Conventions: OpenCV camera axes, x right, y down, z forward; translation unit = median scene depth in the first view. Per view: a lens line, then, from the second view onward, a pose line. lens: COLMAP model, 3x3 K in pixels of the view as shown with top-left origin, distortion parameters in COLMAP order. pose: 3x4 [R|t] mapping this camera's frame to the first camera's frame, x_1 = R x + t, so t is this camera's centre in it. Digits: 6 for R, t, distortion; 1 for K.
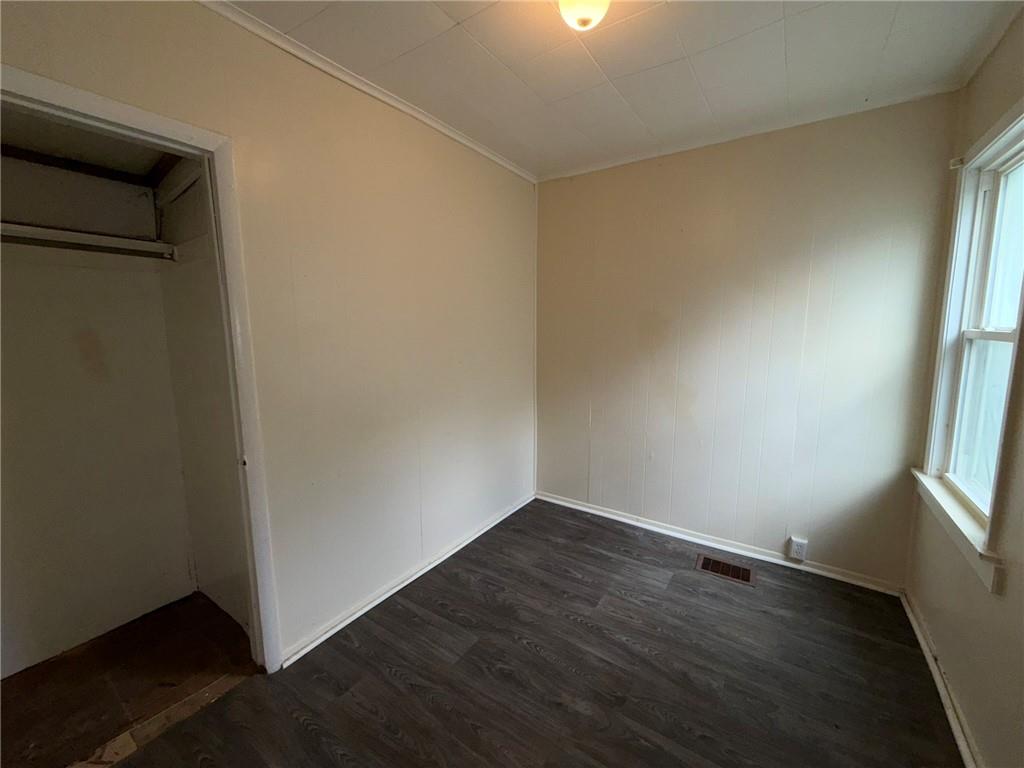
lens RADIAL K [[405.8, 0, 509.9], [0, 405.8, 381.3], [0, 0, 1]] dist [-0.001539, 0.000302]
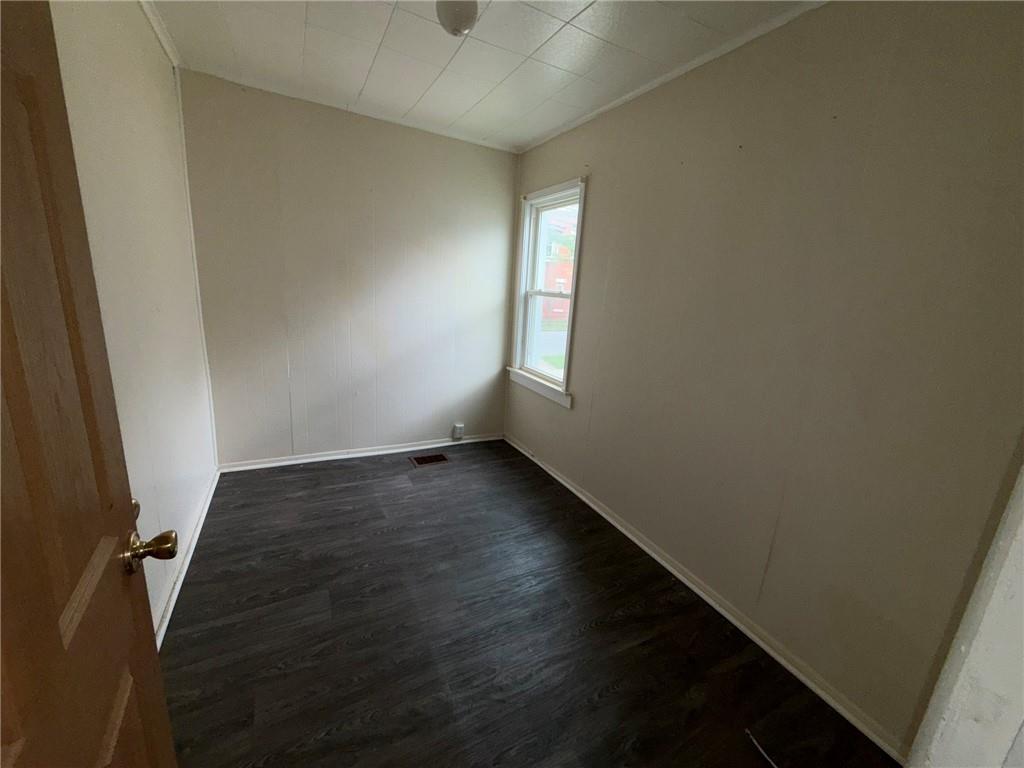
lens RADIAL K [[405.8, 0, 510.3], [0, 405.8, 378.2], [0, 0, 1]] dist [-0.001539, 0.000302]
pose [[0.472441, -0.158607, 0.866973, -0.529672], [0.047414, 0.986824, 0.154695, -0.012591], [-0.880086, -0.031978, 0.473737, 0.119180]]
